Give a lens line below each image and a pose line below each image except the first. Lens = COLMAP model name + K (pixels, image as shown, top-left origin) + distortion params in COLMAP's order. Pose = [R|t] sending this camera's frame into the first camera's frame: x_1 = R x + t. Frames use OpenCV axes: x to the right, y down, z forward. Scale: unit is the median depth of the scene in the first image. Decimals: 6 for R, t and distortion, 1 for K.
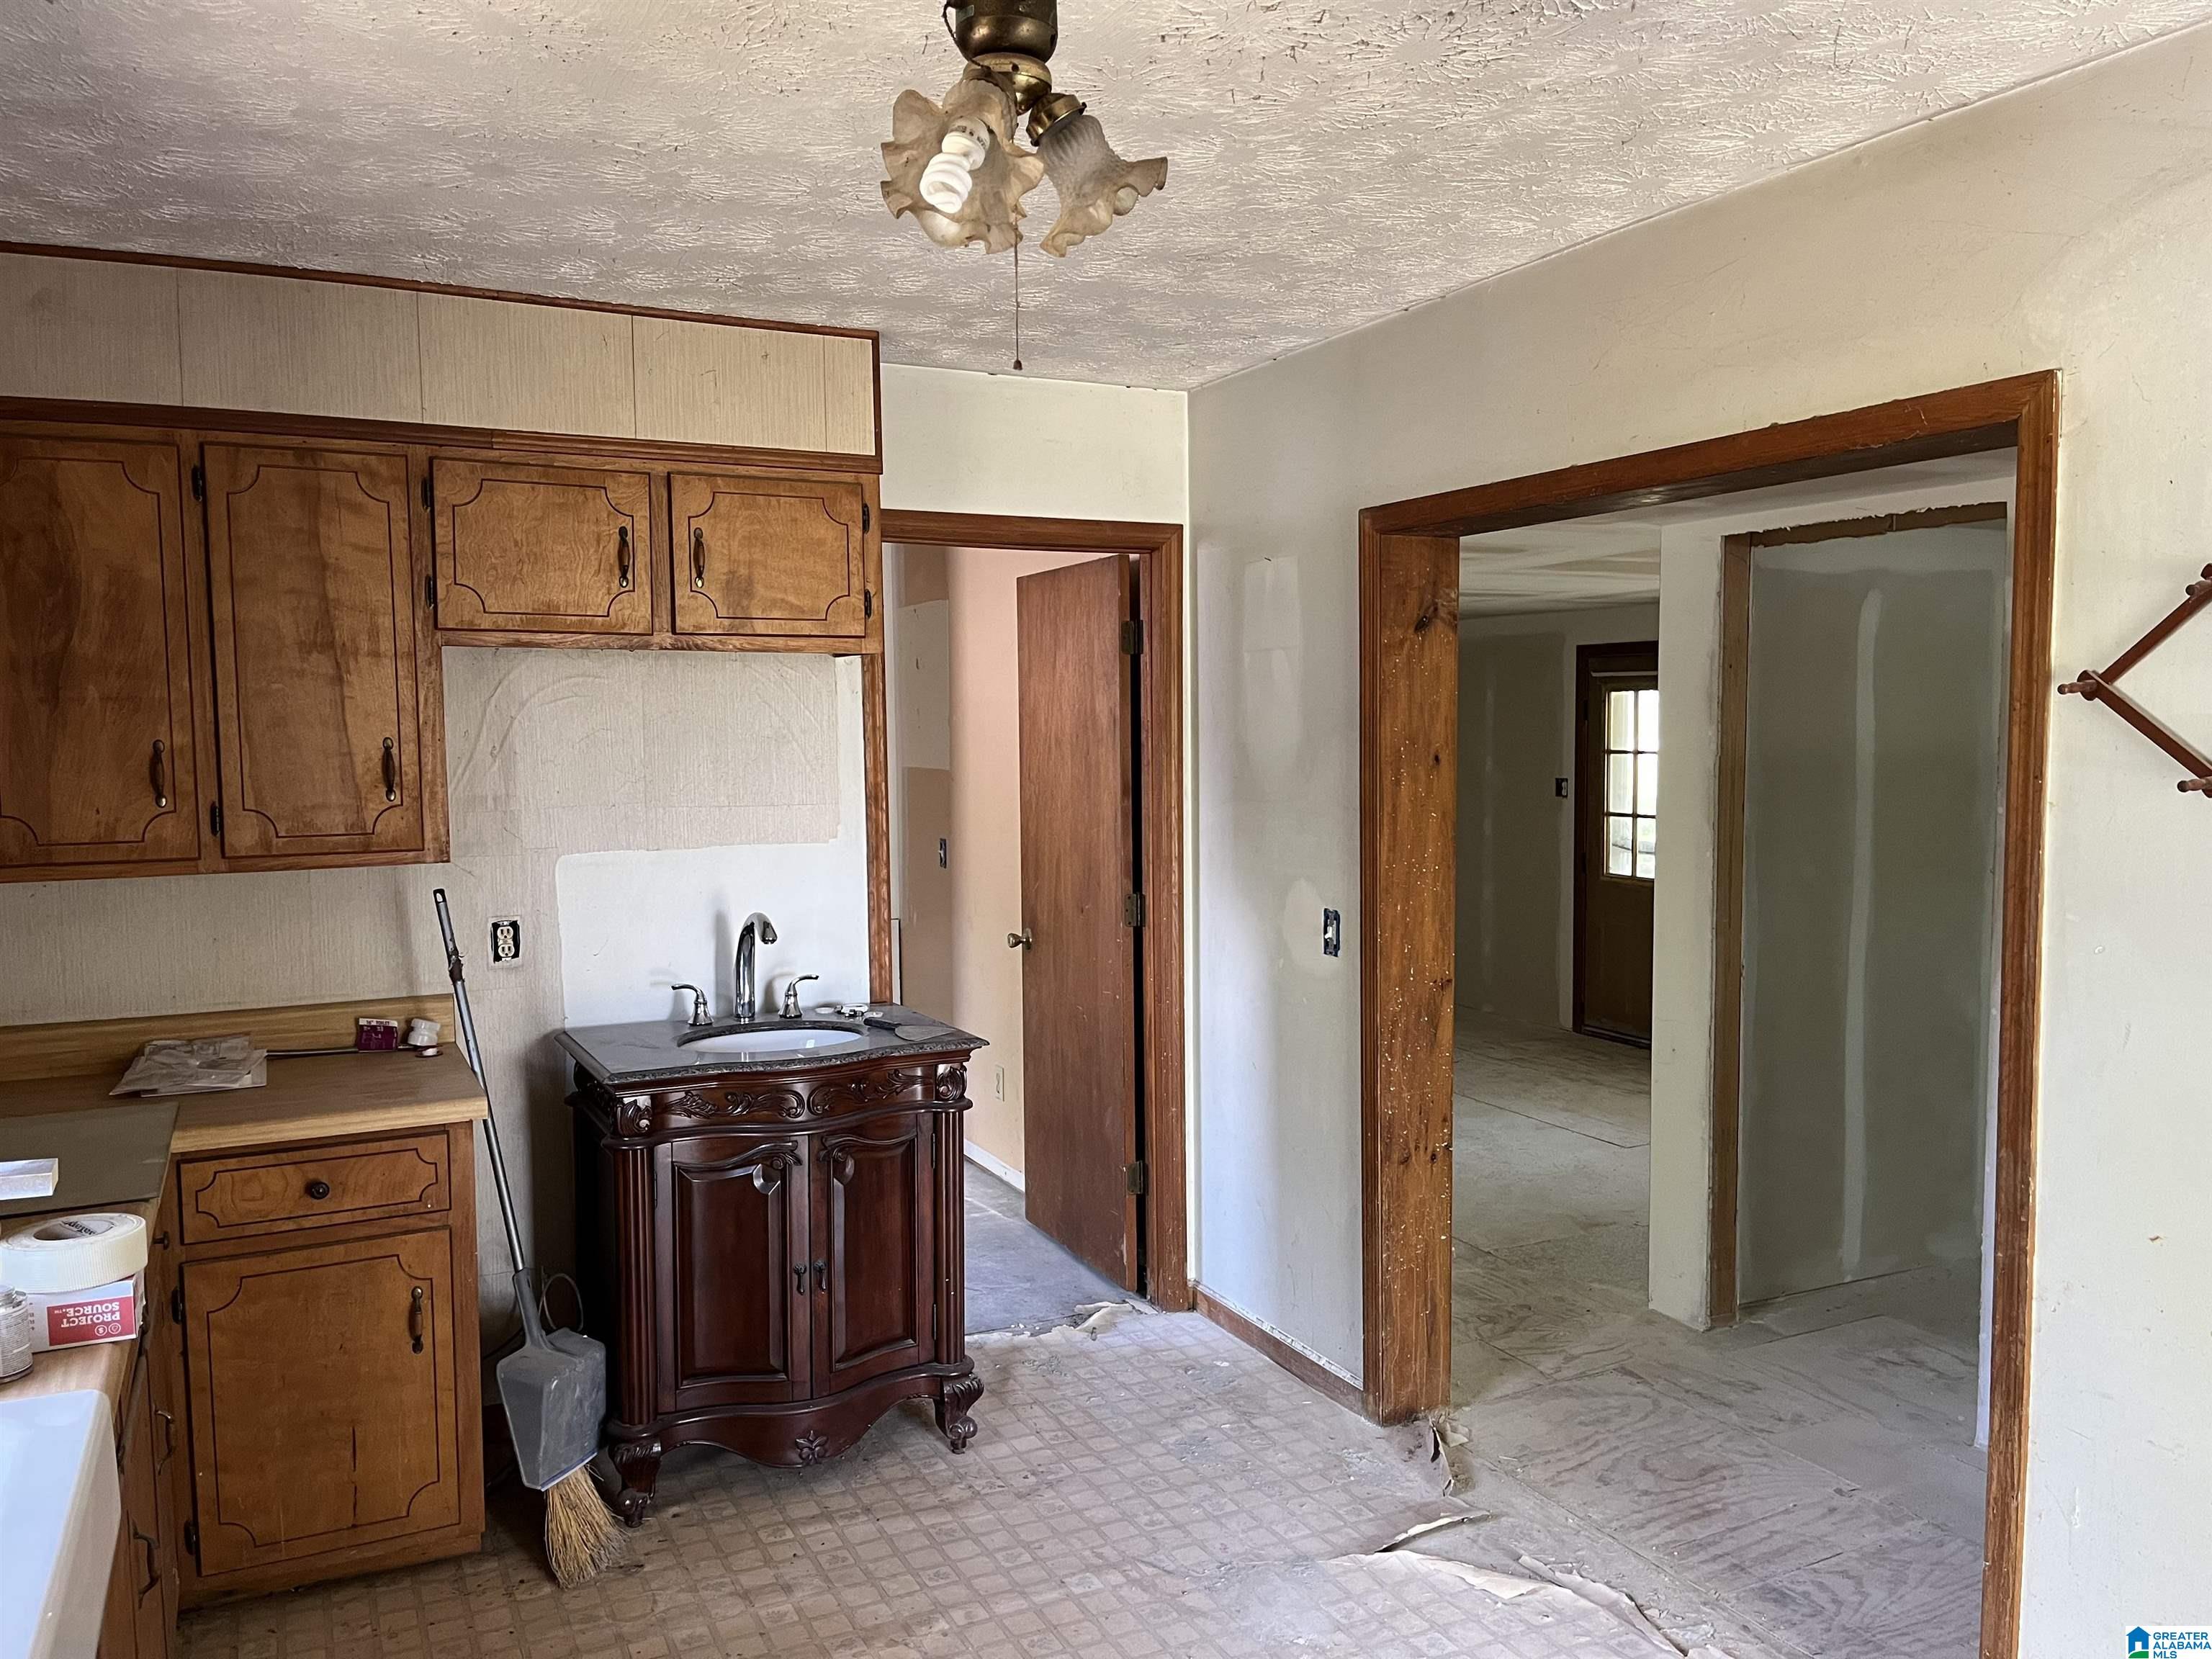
lens RADIAL K [[1686.2, 0, 1112.0], [0, 1686.2, 847.3], [0, 0, 1]] dist [0.110553, -0.129670]
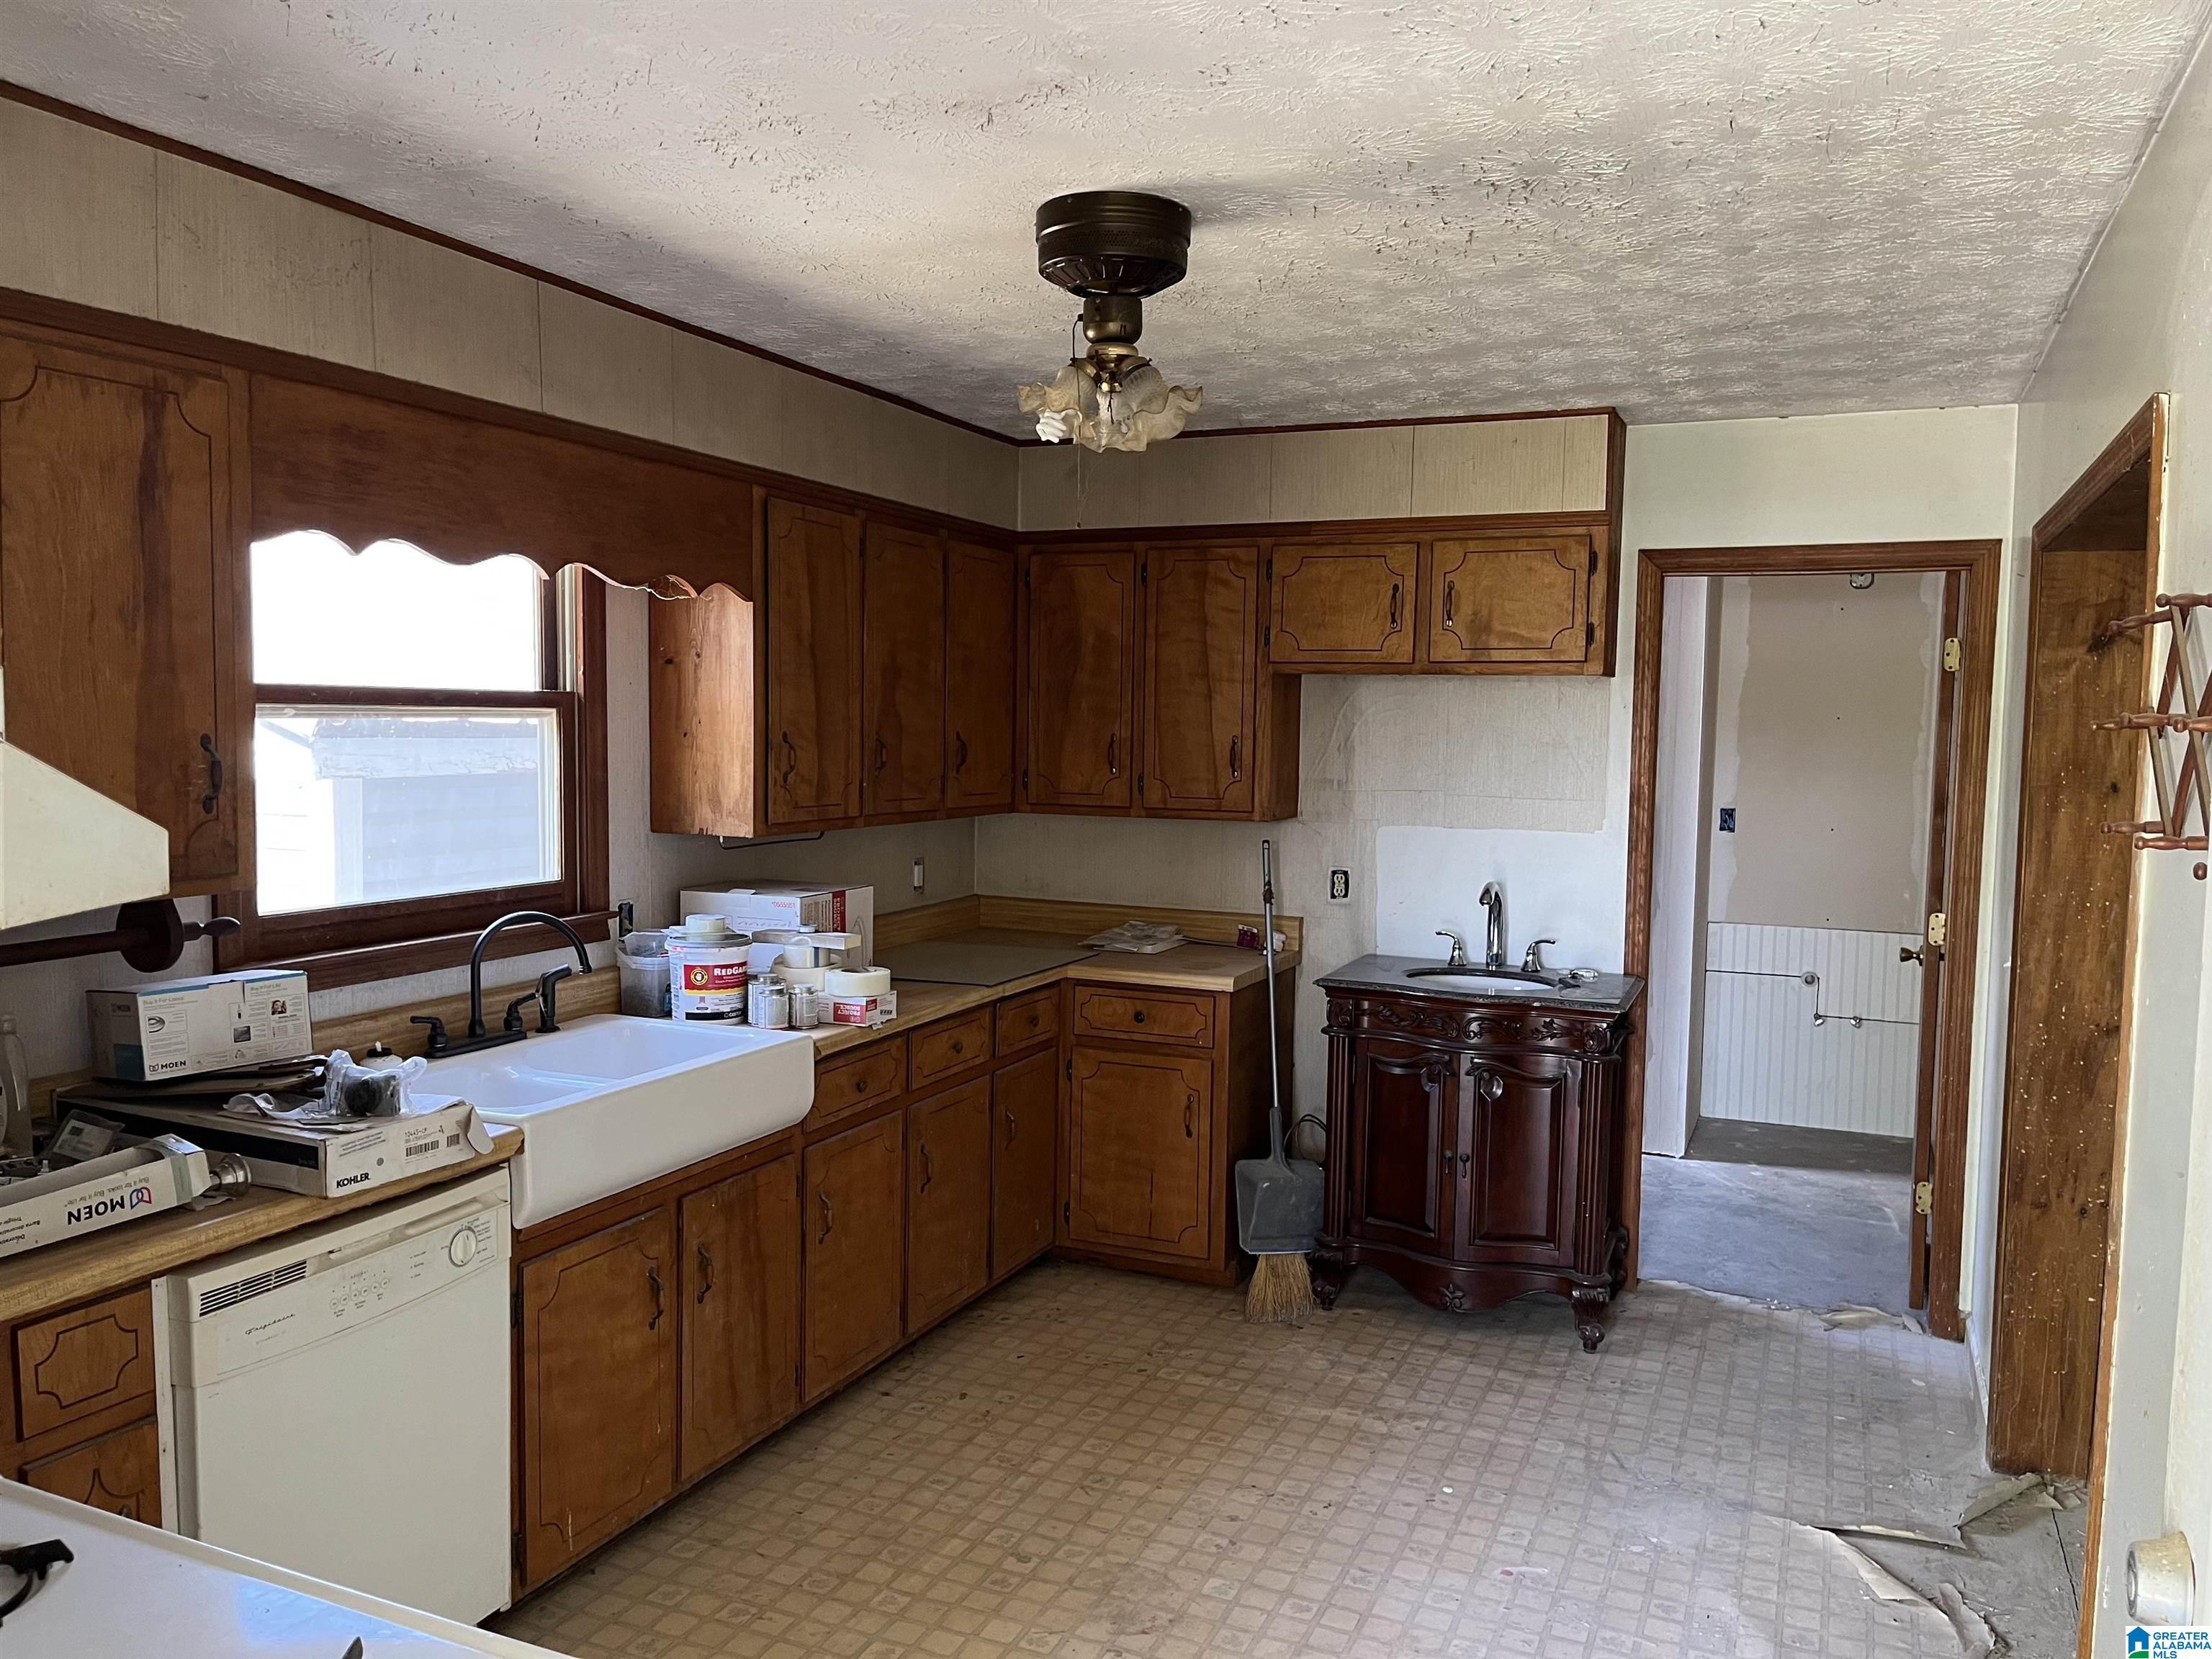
lens RADIAL K [[1686.2, 0, 1112.0], [0, 1686.2, 847.3], [0, 0, 1]] dist [0.110553, -0.129670]
pose [[0.645570, 0.078159, -0.759691, 0.631636], [-0.079483, 0.996223, 0.034951, -0.009672], [0.759554, 0.037819, 0.649344, -0.036054]]
